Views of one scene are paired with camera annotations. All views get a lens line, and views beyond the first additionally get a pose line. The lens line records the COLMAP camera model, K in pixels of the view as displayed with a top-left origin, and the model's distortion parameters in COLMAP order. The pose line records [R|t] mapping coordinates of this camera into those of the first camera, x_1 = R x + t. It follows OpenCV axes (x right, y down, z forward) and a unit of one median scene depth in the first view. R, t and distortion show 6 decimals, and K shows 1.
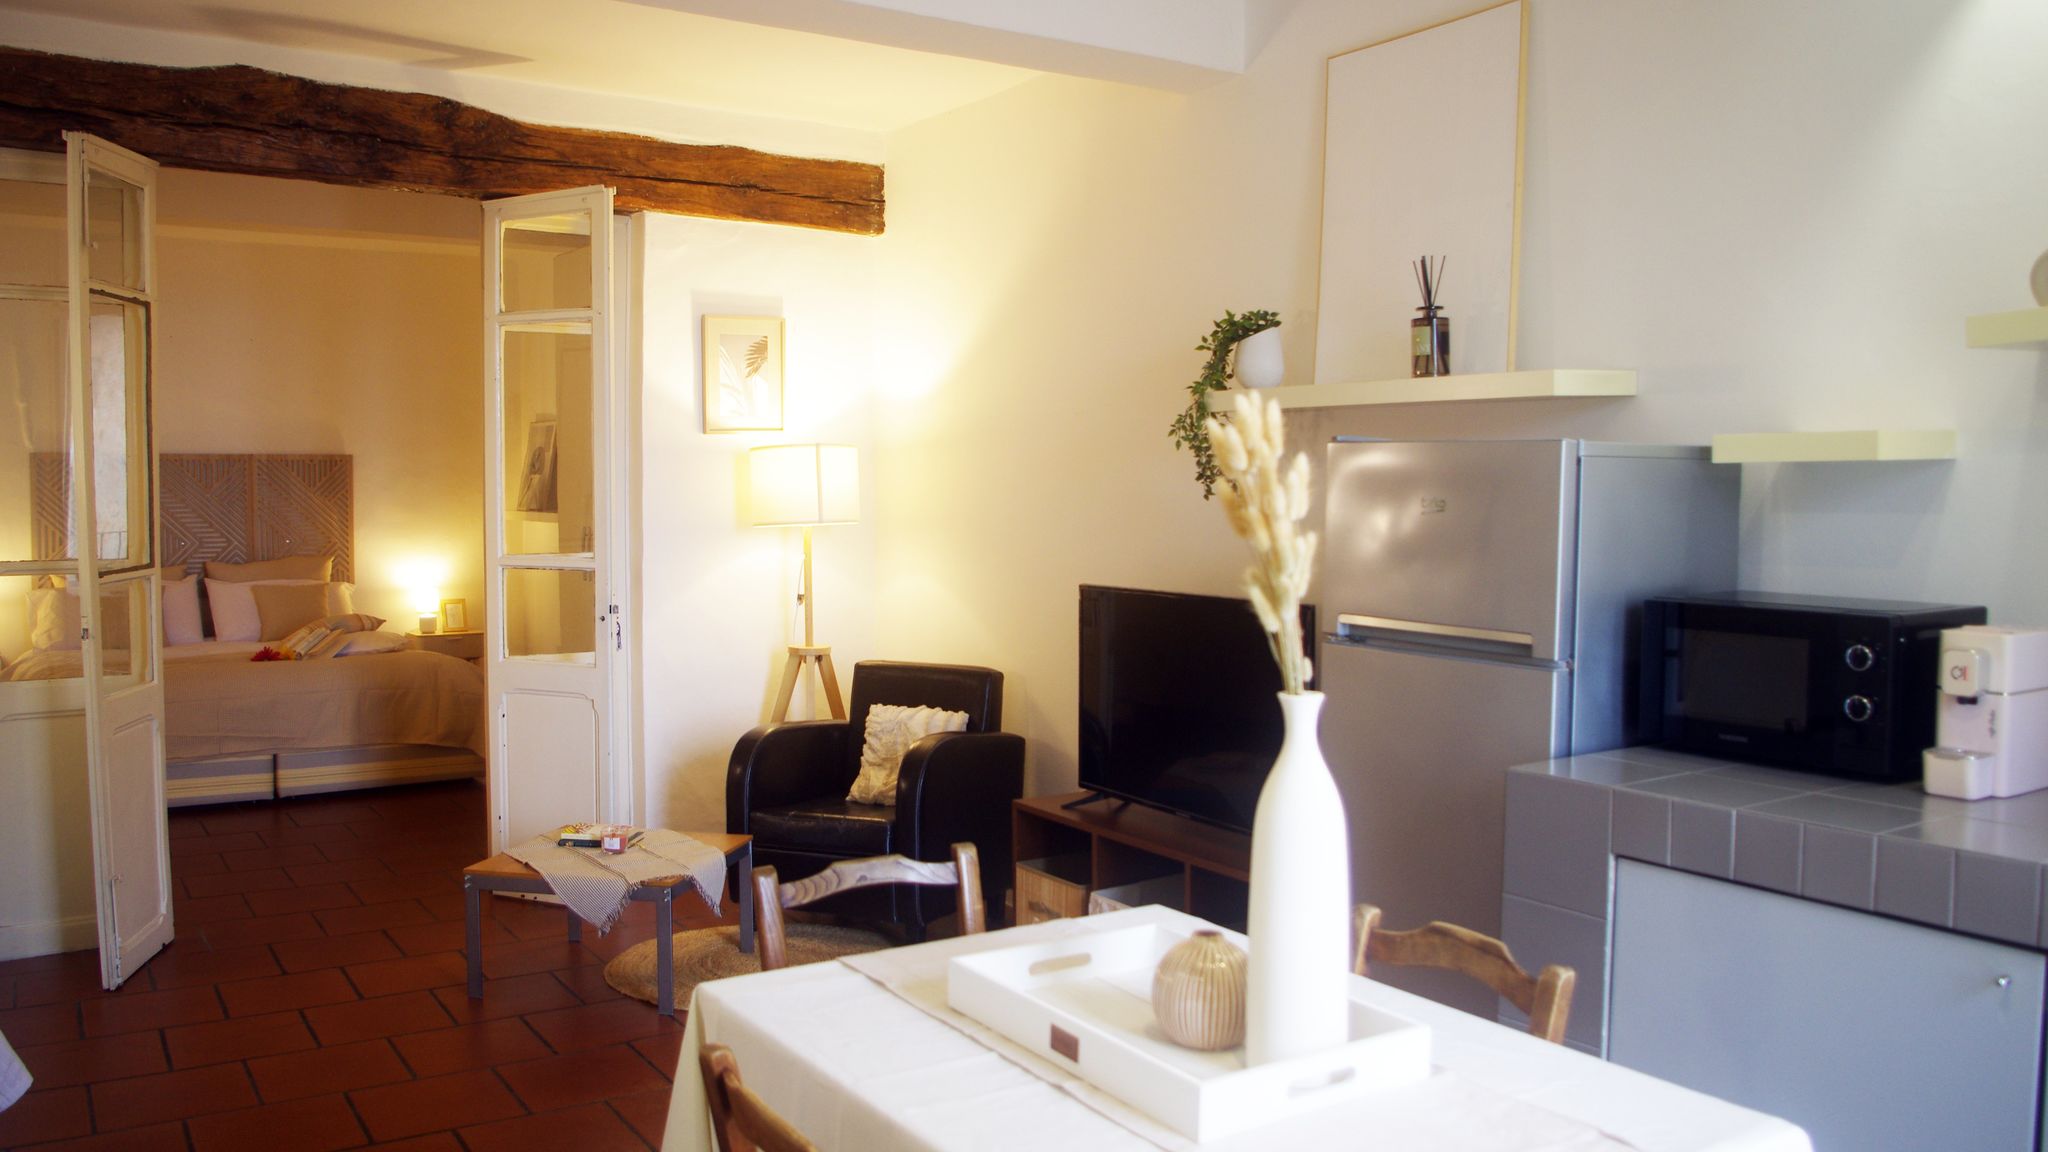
lens RADIAL K [[1577.9, 0, 977.9], [0, 1577.9, 574.5], [0, 0, 1]] dist [-0.072137, 0.007560]
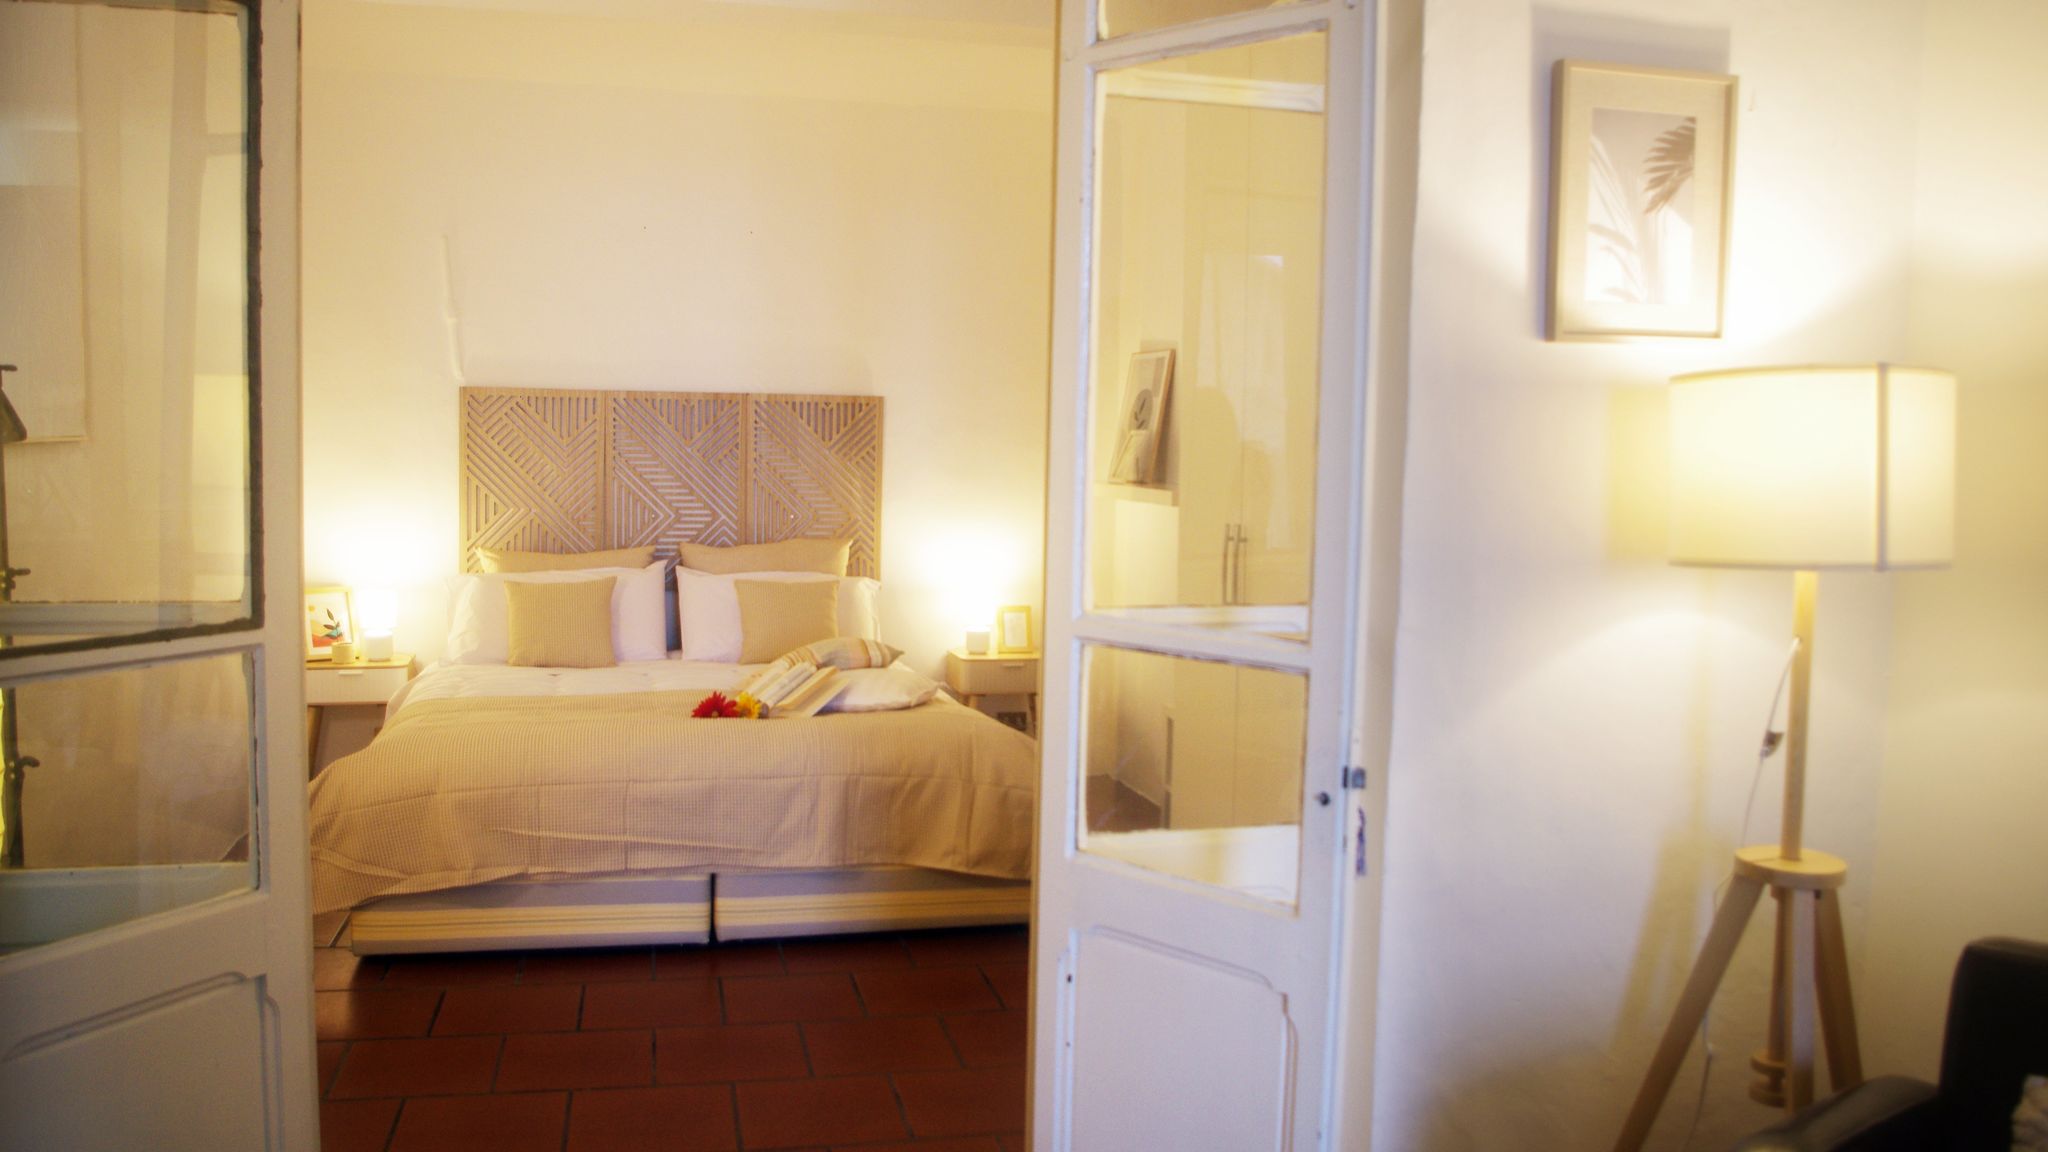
lens RADIAL K [[1588.9, 0, 1016.7], [0, 1588.9, 567.2], [0, 0, 1]] dist [-0.084812, 0.010755]
pose [[0.942946, 0.045217, -0.329860, -0.177766], [-0.038718, 0.998905, 0.026248, -0.035764], [0.330686, -0.011979, 0.943665, 0.584290]]
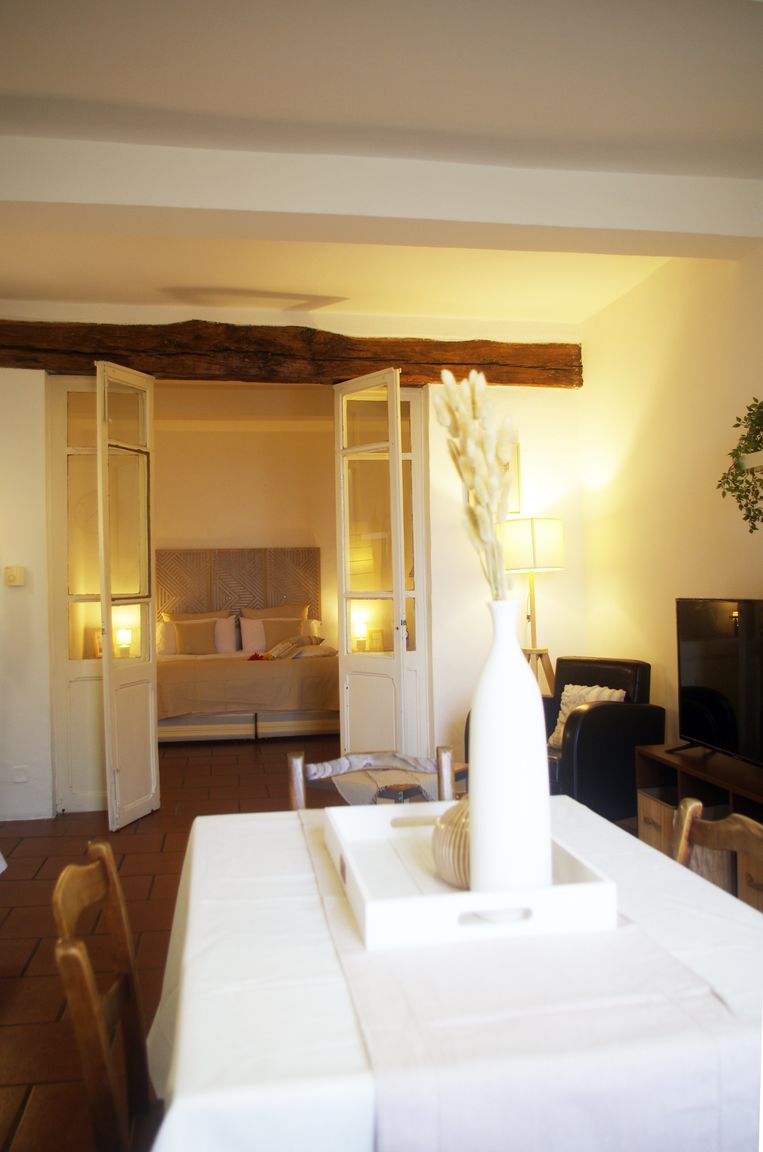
lens RADIAL K [[943.4, 0, 381.8], [0, 943.4, 553.8], [0, 0, 1]] dist [-0.080156, 0.002418]
pose [[0.923416, -0.031891, -0.382473, 0.120611], [0.000625, 0.996665, -0.081594, 0.029730], [0.383799, 0.075106, 0.920357, 0.079981]]
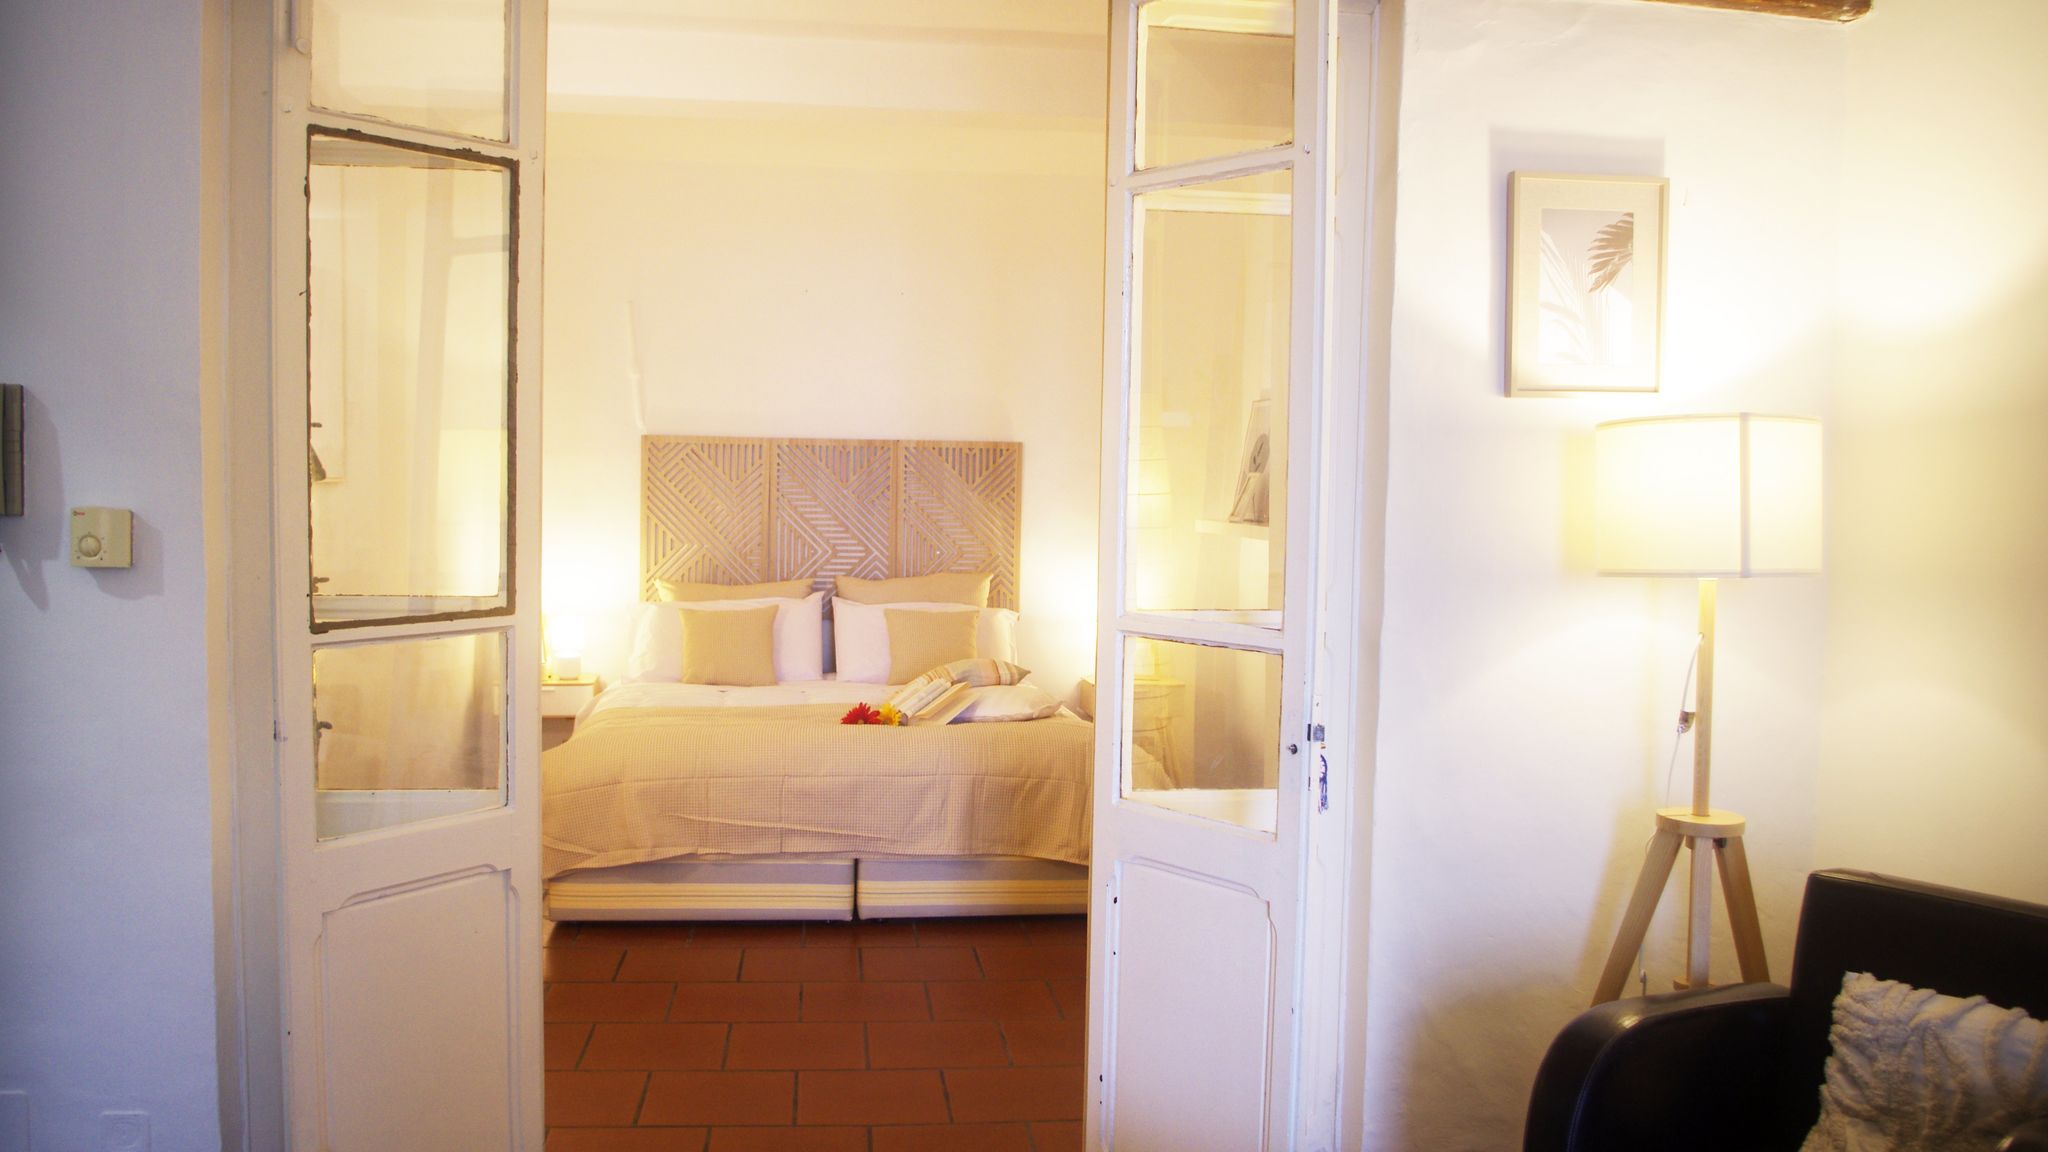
lens RADIAL K [[1647.8, 0, 1016.8], [0, 1647.8, 571.9], [0, 0, 1]] dist [-0.077208, 0.009210]
pose [[0.901326, 0.038752, -0.431404, -0.088021], [-0.041442, 0.999136, 0.003167, -0.026938], [0.431154, 0.015024, 0.902153, 0.459936]]
